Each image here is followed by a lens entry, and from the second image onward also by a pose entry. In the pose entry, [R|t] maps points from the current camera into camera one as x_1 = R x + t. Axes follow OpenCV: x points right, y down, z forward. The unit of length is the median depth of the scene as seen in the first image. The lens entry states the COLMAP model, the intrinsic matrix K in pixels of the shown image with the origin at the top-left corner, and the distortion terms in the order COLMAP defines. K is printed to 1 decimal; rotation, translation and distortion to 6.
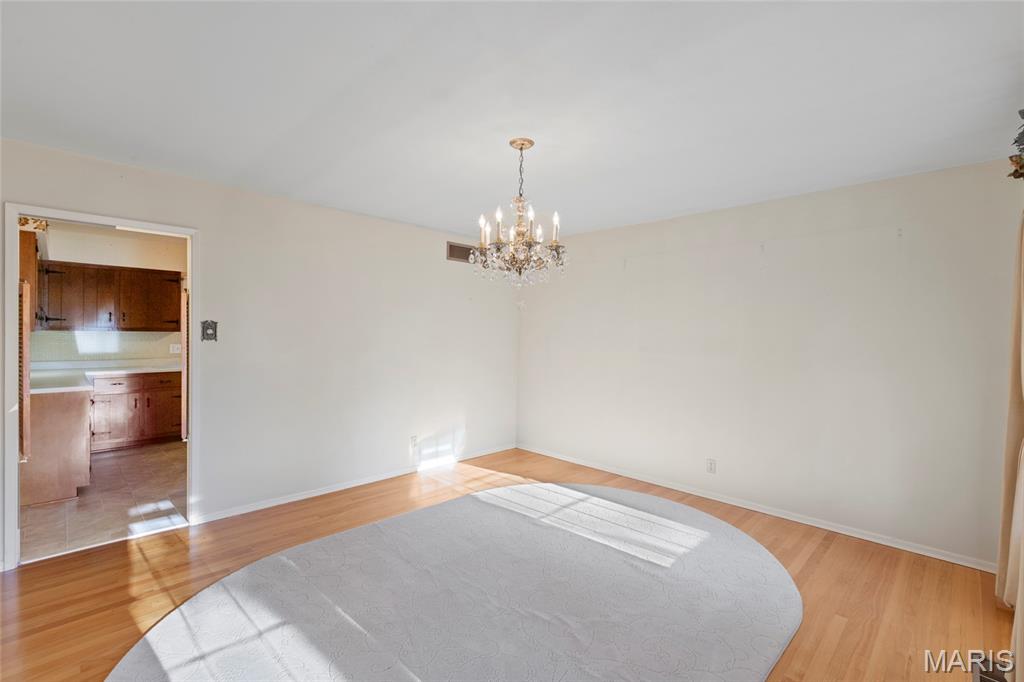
lens RADIAL K [[456.1, 0, 513.1], [0, 456.1, 337.5], [0, 0, 1]] dist [-0.001054, -0.000208]
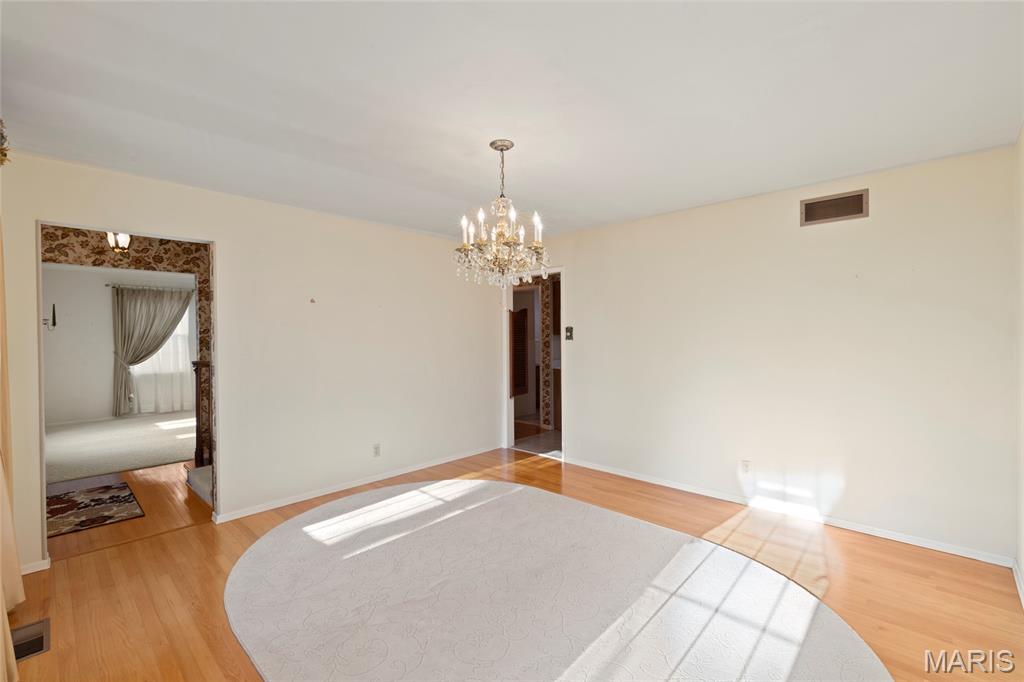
lens RADIAL K [[456.1, 0, 507.3], [0, 456.1, 338.3], [0, 0, 1]] dist [-0.001054, -0.000208]
pose [[0.013337, -0.004367, -0.999902, 0.715272], [-0.000450, 0.999990, -0.004374, 0.007052], [0.999911, 0.000508, 0.013334, 0.698222]]
